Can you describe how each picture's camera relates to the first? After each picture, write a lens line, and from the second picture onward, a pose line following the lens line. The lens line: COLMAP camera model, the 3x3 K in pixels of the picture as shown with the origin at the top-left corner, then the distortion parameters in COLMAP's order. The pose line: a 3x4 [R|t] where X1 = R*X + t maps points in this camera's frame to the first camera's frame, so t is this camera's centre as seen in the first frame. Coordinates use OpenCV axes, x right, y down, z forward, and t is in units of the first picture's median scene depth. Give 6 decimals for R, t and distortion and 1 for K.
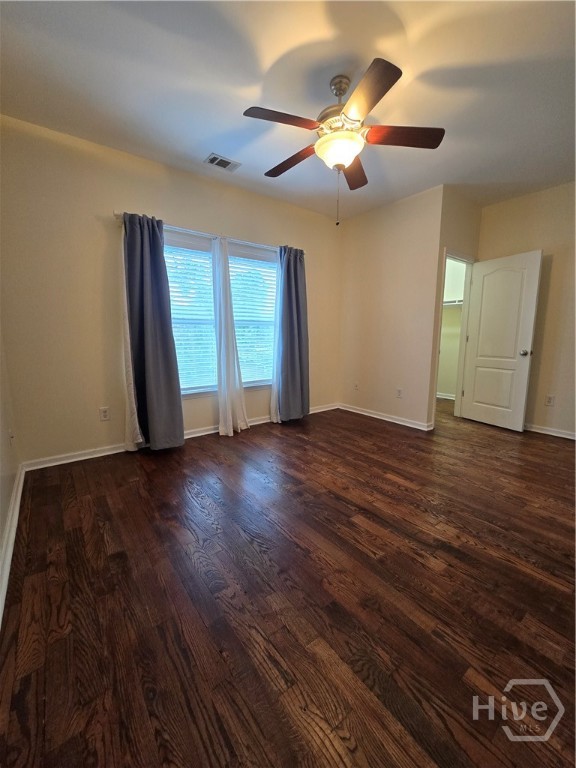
lens RADIAL K [[307.9, 0, 288.0], [0, 307.9, 384.0], [0, 0, 1]] dist [0.000511, 0.000240]
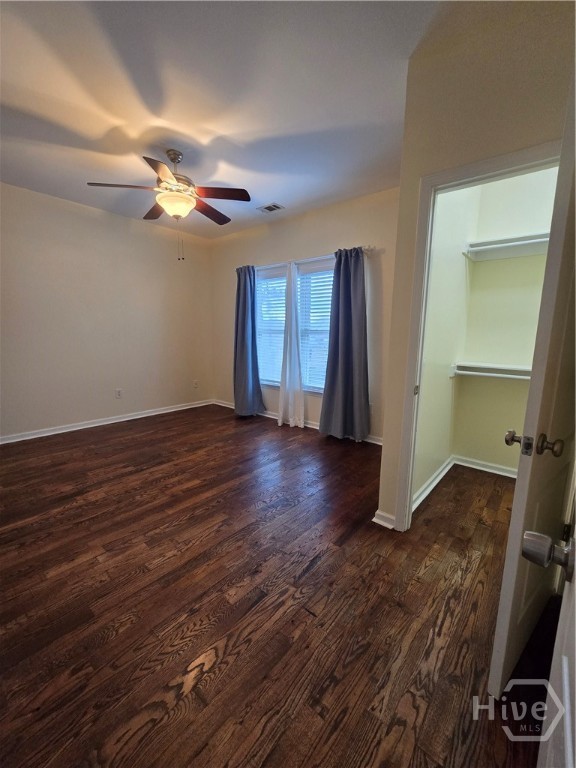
lens RADIAL K [[313.4, 0, 295.4], [0, 313.4, 382.1], [0, 0, 1]] dist [-0.000700, 0.000338]
pose [[0.240848, 0.148739, -0.959098, 1.478460], [-0.171928, 0.979098, 0.108666, -0.214065], [0.955214, 0.138724, 0.261386, 1.082049]]
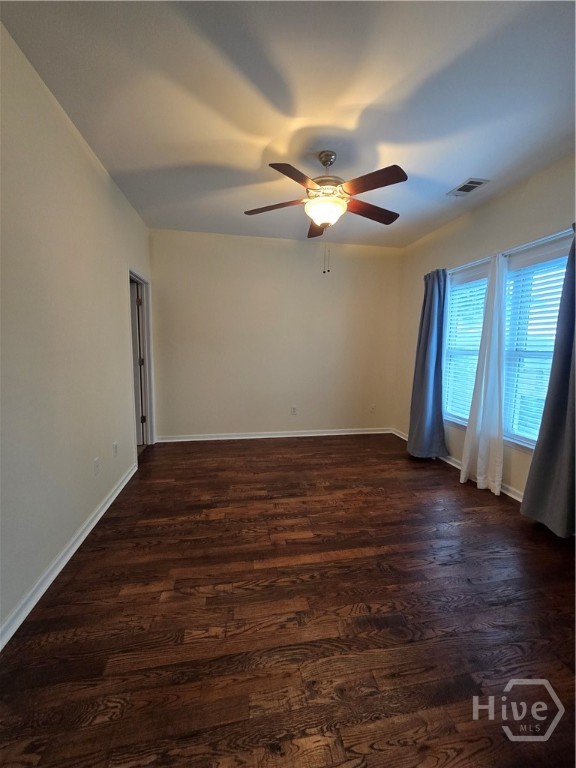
lens RADIAL K [[313.4, 0, 295.4], [0, 313.4, 382.1], [0, 0, 1]] dist [-0.000700, 0.000338]
pose [[-0.425421, 0.089000, -0.900609, 1.178334], [-0.165268, 0.970778, 0.174002, -0.274397], [0.889777, 0.222866, -0.398281, 1.323372]]
